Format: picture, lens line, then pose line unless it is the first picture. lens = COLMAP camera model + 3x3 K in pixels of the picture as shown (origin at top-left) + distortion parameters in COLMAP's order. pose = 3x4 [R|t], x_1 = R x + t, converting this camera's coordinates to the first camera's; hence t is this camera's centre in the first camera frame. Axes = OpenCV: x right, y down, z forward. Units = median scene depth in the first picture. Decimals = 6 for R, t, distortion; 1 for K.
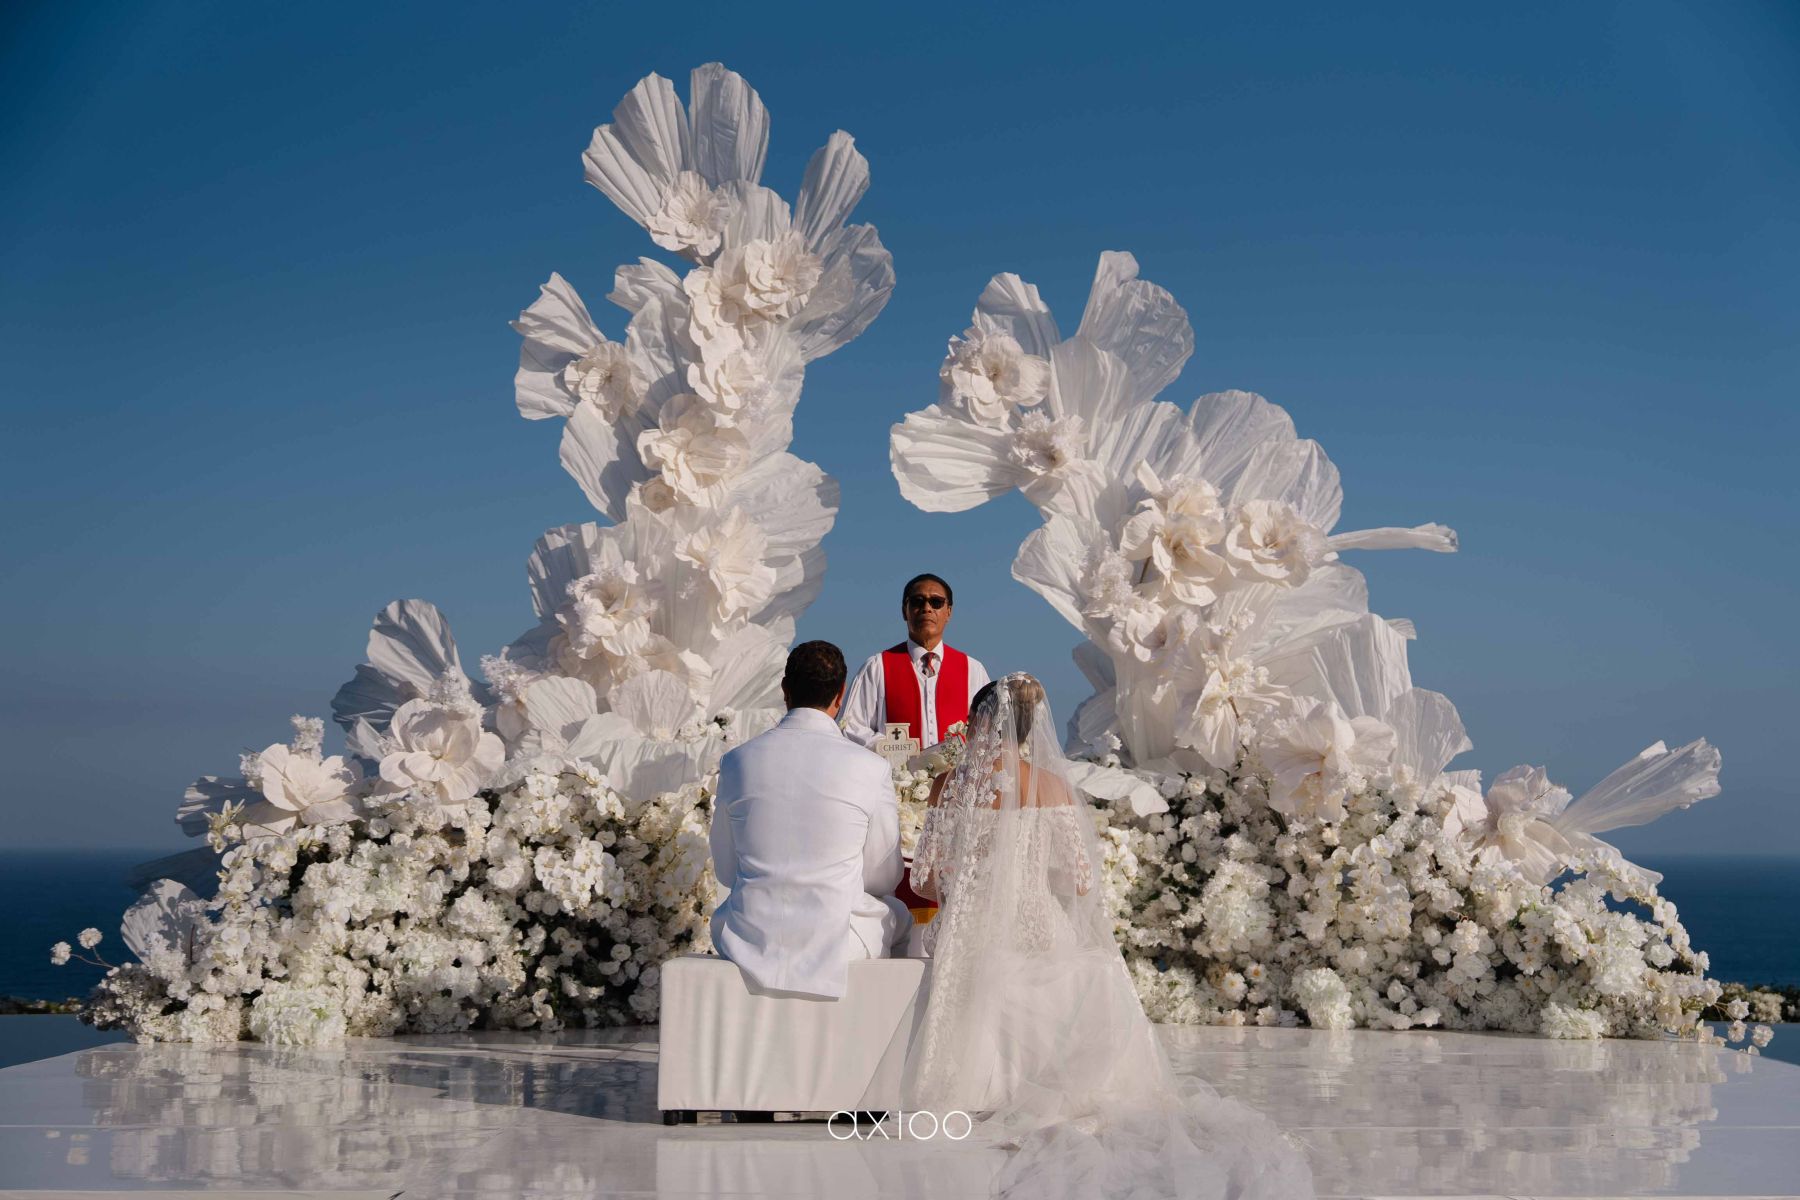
lens RADIAL K [[1892.3, 0, 904.6], [0, 1892.3, 608.5], [0, 0, 1]] dist [-0.005811, 0.012889]
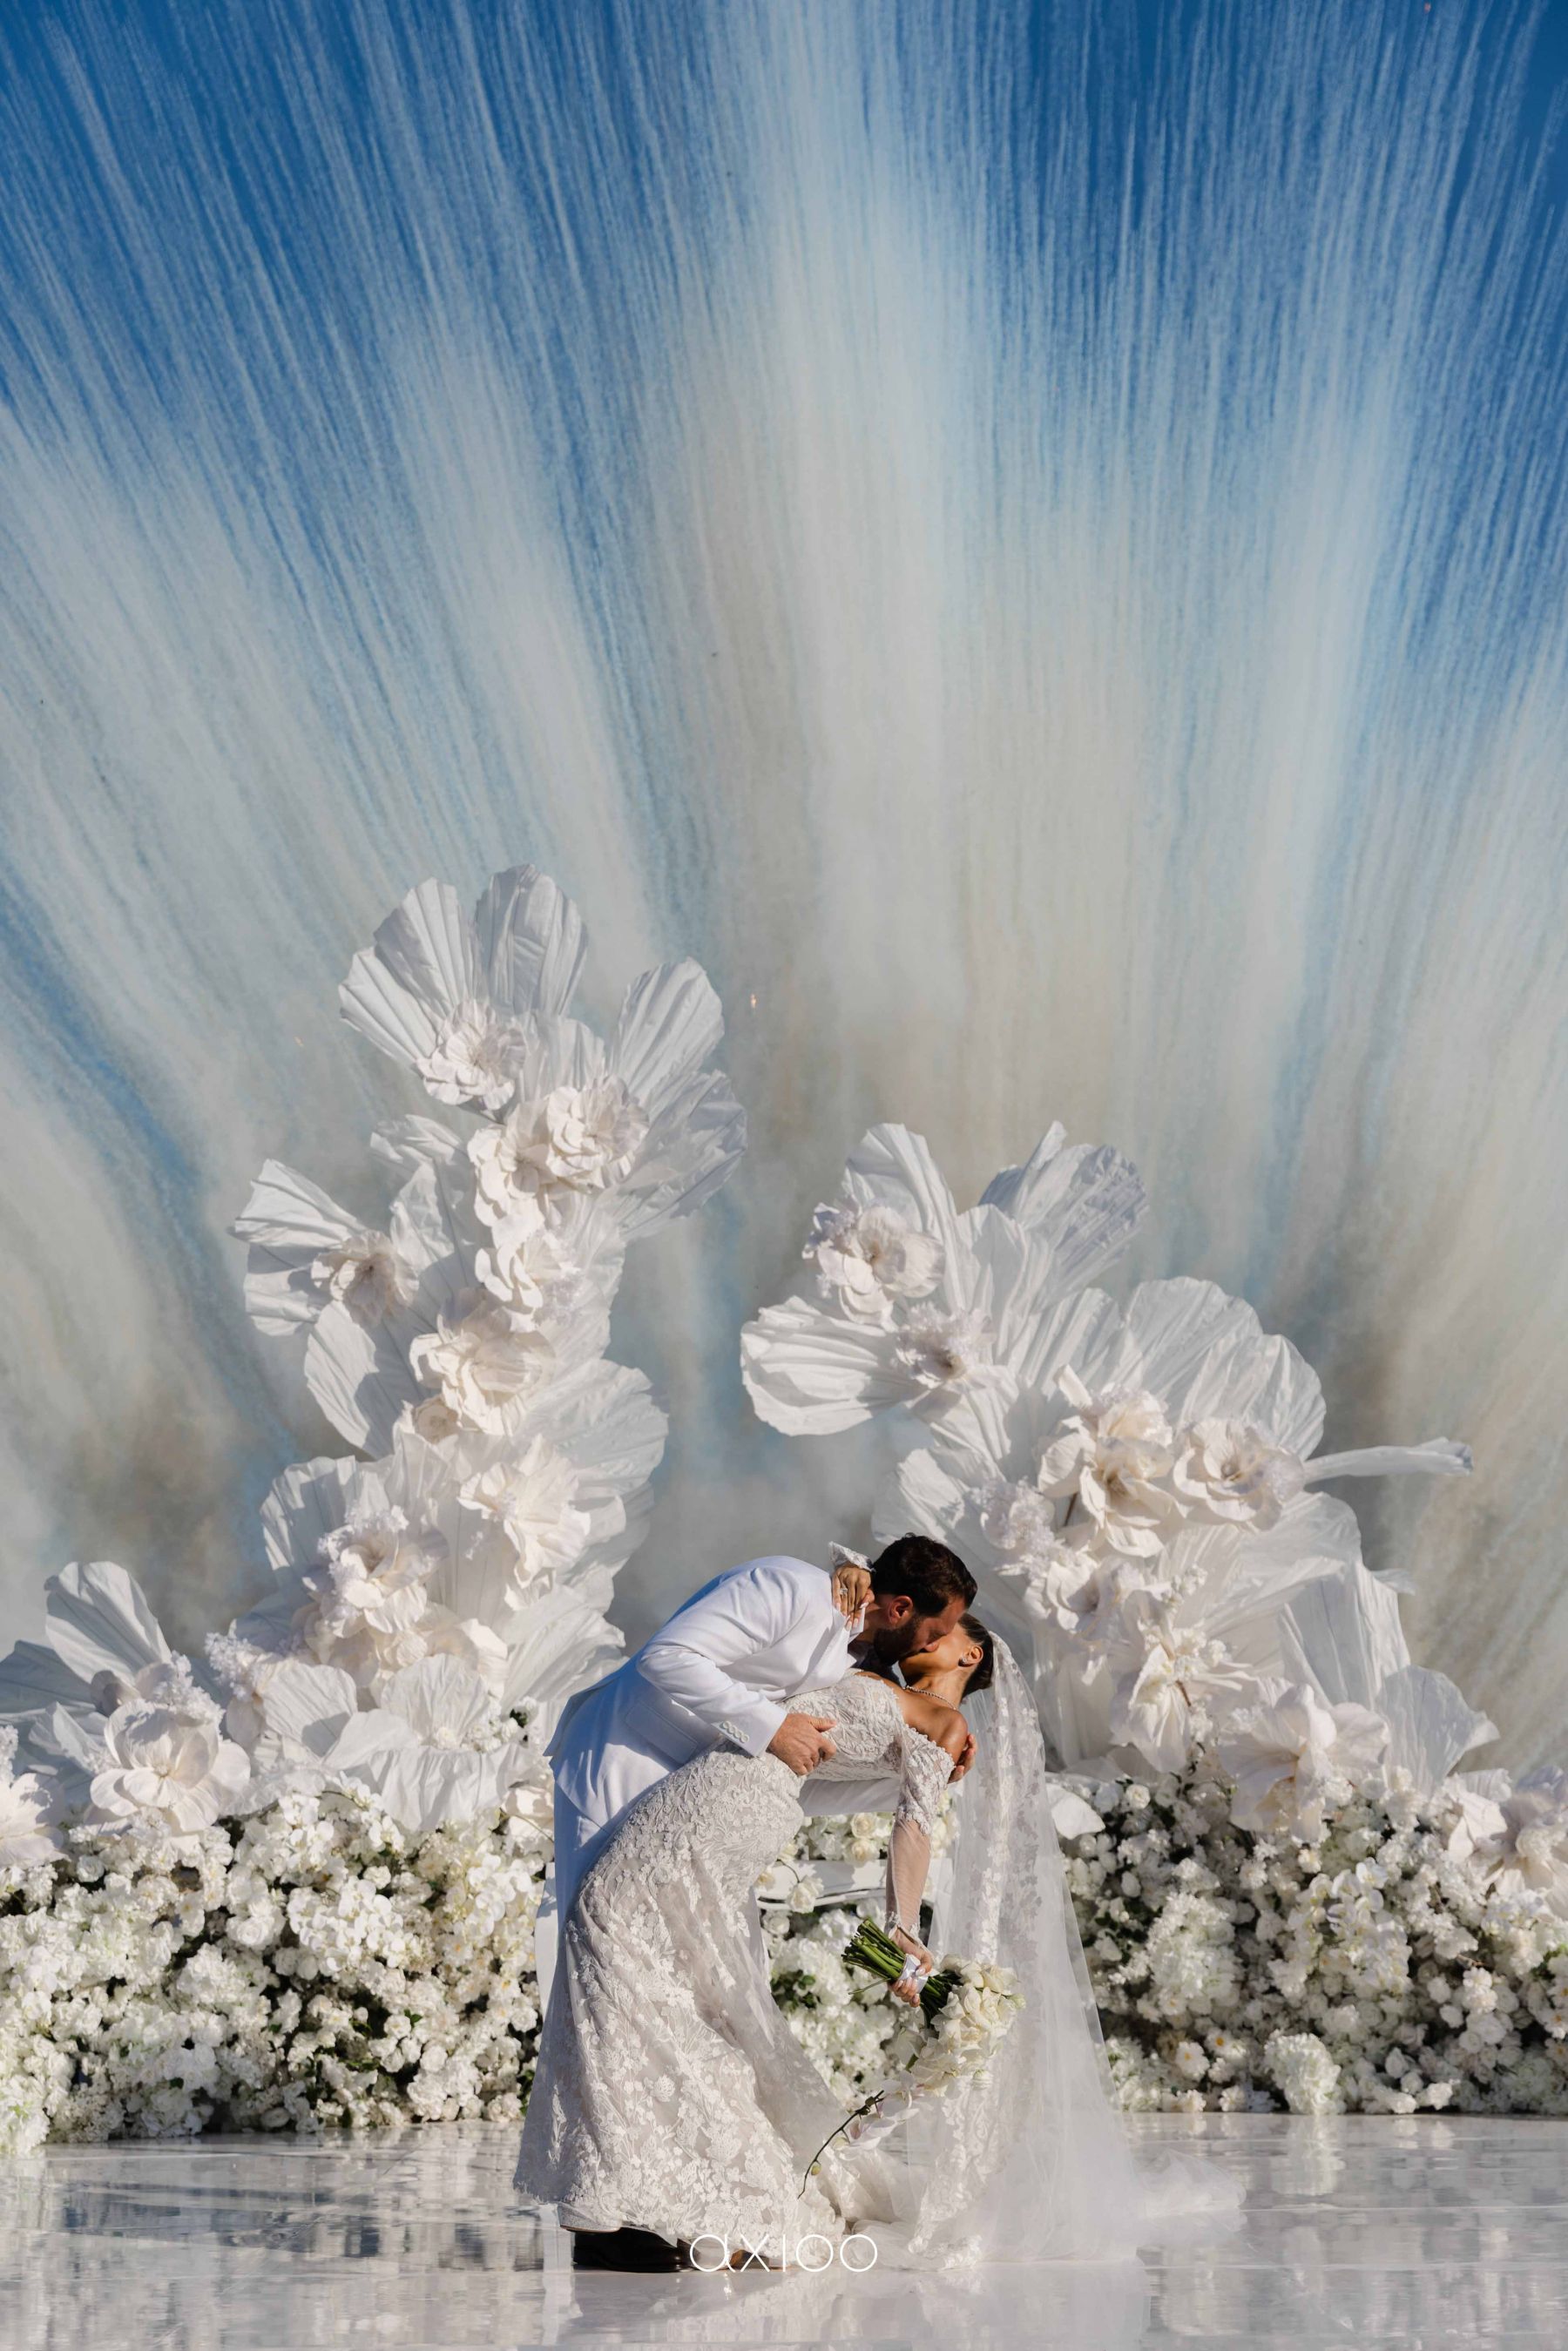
lens RADIAL K [[3056.8, 0, 784.0], [0, 3056.8, 1175.5], [0, 0, 1]] dist [0.026126, -0.022029]
pose [[0.999879, -0.012356, 0.009432, 0.000732], [0.013221, 0.995109, -0.097889, -0.038872], [-0.008177, 0.098002, 0.995153, -0.274762]]
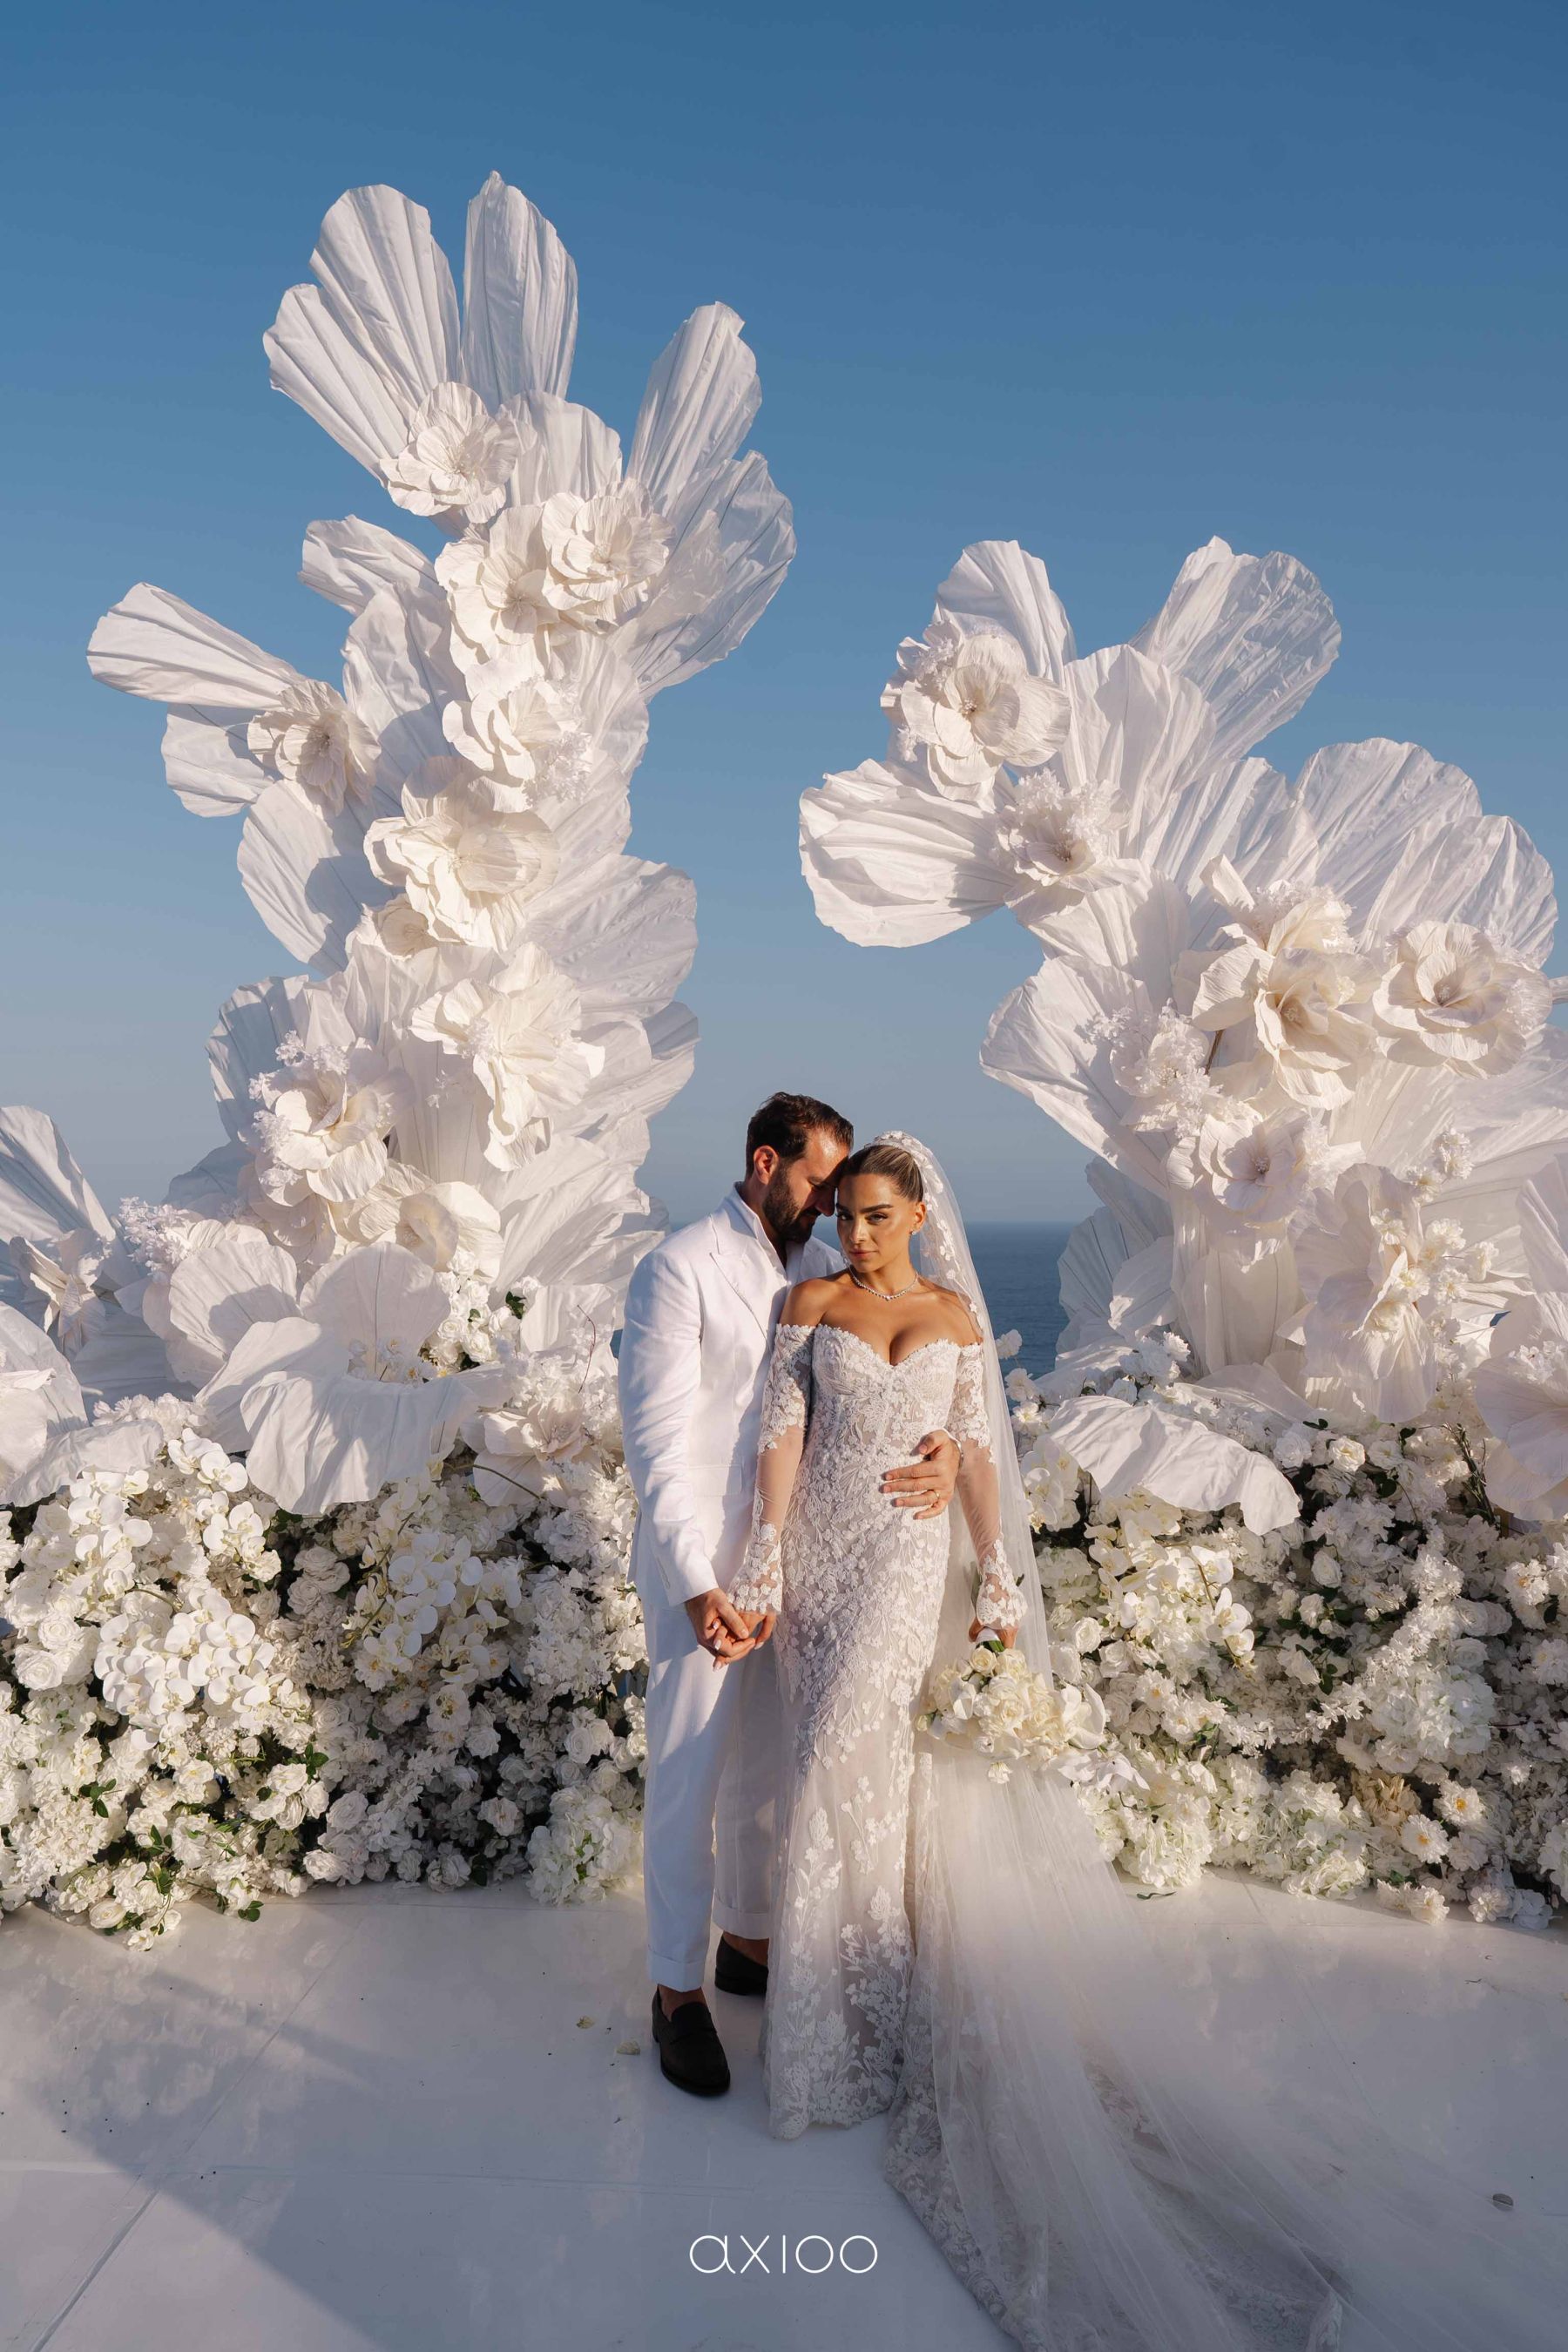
lens RADIAL K [[1734.5, 0, 784.0], [0, 1734.5, 1176.0], [0, 0, 1]] dist [0.005767, 0.003193]
pose [[0.999189, -0.004144, -0.040064, 0.012908], [0.008113, 0.995012, 0.099425, -0.037493], [0.039452, -0.099669, 0.994238, 0.509747]]
